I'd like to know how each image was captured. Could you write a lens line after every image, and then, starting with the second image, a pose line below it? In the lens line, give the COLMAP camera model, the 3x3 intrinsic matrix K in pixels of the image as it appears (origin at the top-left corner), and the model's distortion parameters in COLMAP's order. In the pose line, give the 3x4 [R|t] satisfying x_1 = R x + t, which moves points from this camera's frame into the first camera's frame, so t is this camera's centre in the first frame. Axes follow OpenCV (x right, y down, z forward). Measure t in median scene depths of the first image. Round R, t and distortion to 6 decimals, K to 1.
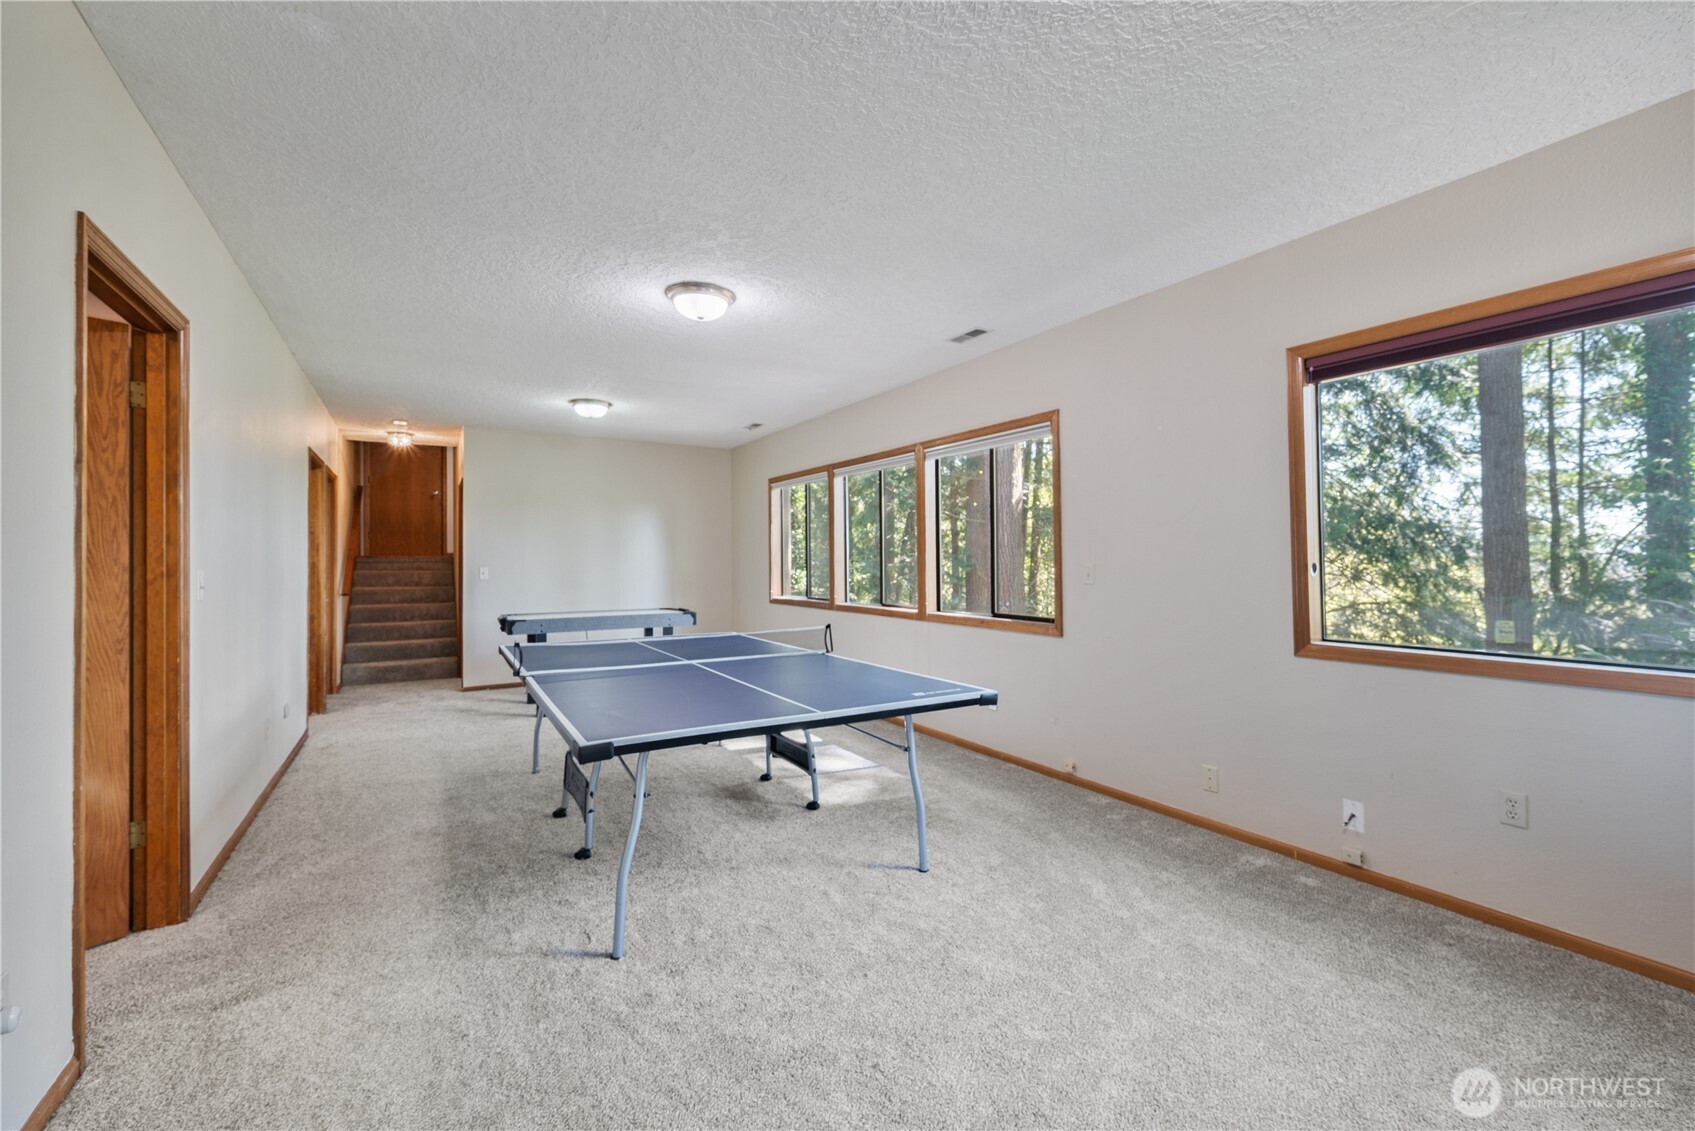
lens RADIAL K [[681.3, 0, 847.5], [0, 681.3, 565.5], [0, 0, 1]] dist [-0.000056, 0.000000]
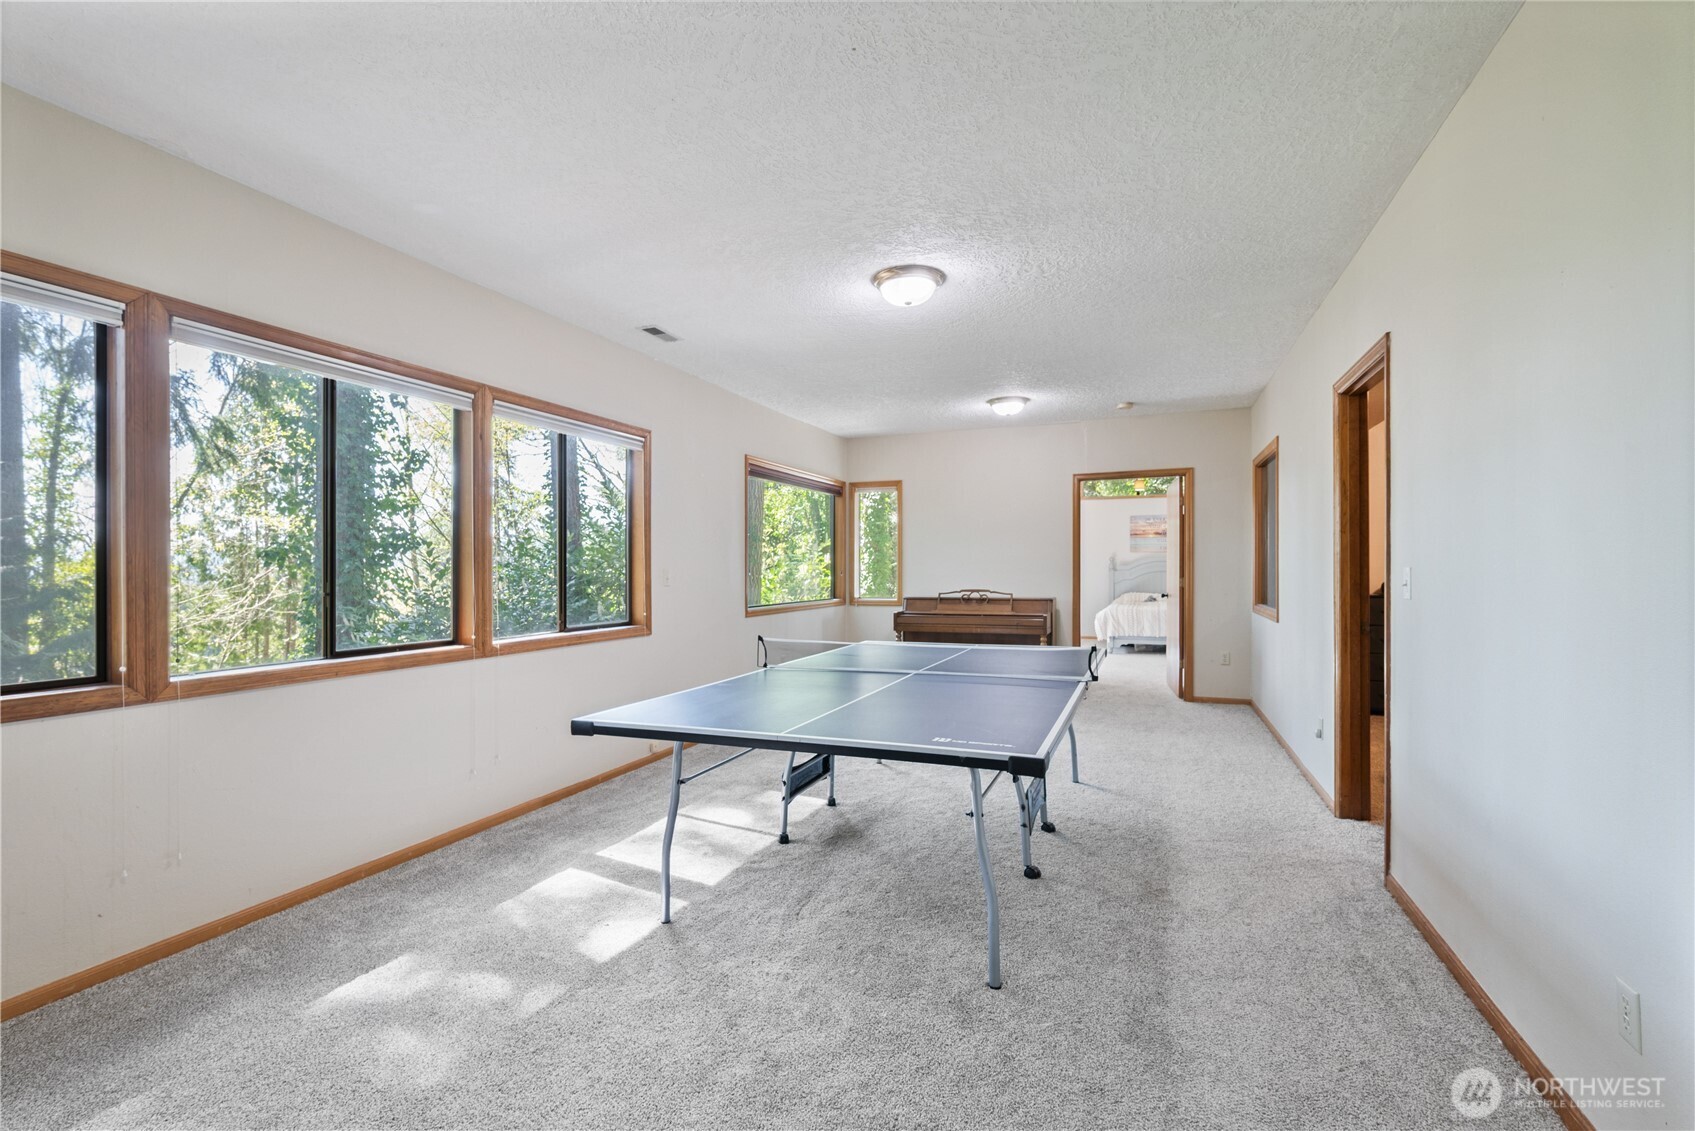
lens RADIAL K [[782.6, 0, 847.5], [0, 782.6, 565.5], [0, 0, 1]] dist [-0.000018, -0.000014]
pose [[-0.603931, -0.000458, 0.797036, -0.876879], [-0.001609, 0.999998, -0.000644, -0.008917], [-0.797035, -0.001672, -0.603931, 1.470761]]
